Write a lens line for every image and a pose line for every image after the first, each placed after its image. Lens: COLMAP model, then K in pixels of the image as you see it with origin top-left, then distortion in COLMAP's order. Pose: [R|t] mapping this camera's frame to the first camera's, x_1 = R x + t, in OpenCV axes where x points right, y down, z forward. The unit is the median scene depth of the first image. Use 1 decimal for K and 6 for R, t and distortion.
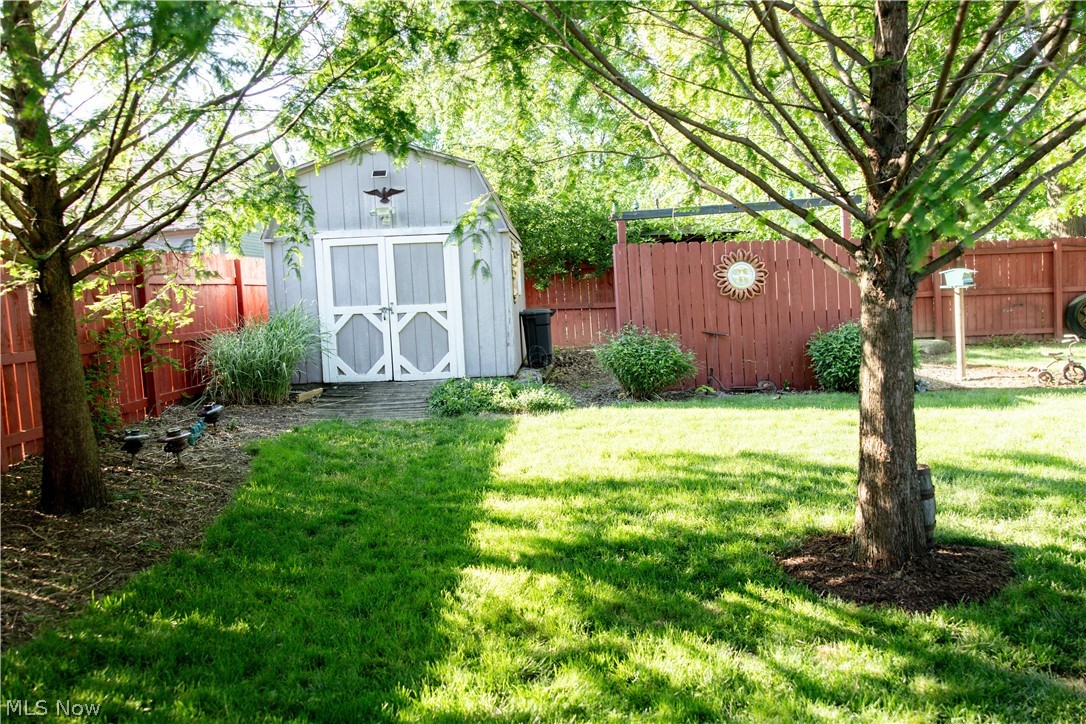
lens RADIAL K [[863.3, 0, 542.2], [0, 863.3, 356.1], [0, 0, 1]] dist [0.018229, -0.004279]
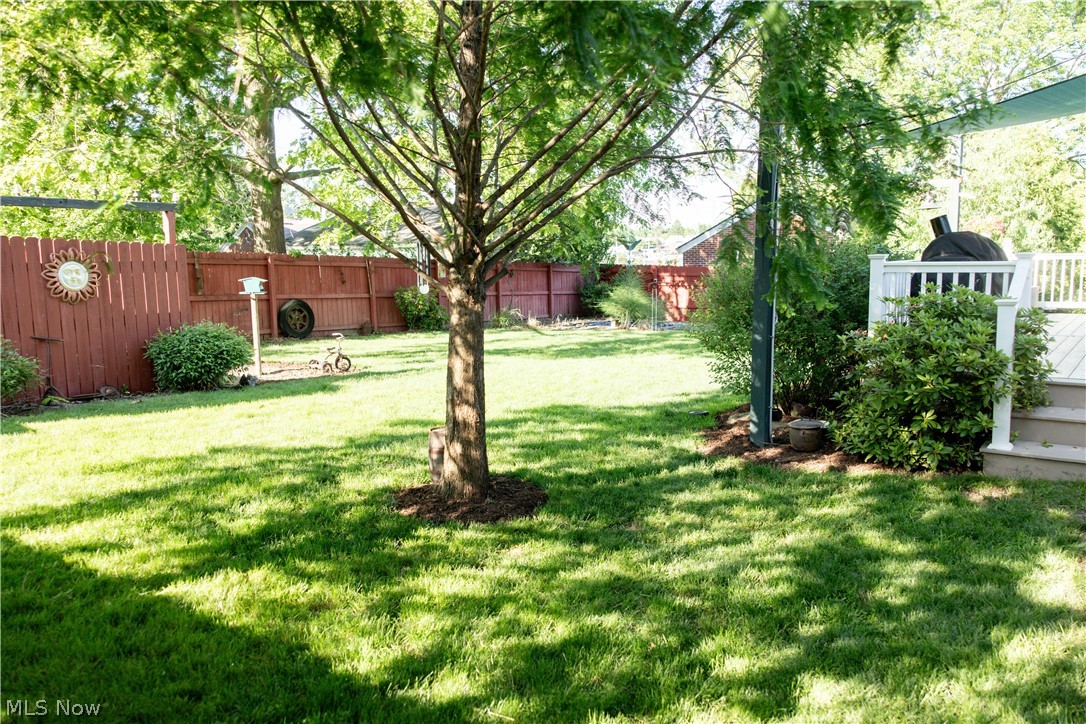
lens RADIAL K [[863.3, 0, 540.6], [0, 863.3, 371.4], [0, 0, 1]] dist [0.018229, -0.004279]
pose [[0.548494, -0.055640, 0.834301, -0.283571], [0.045495, 0.998291, 0.036667, -0.001812], [-0.834916, 0.017845, 0.550088, 0.063053]]
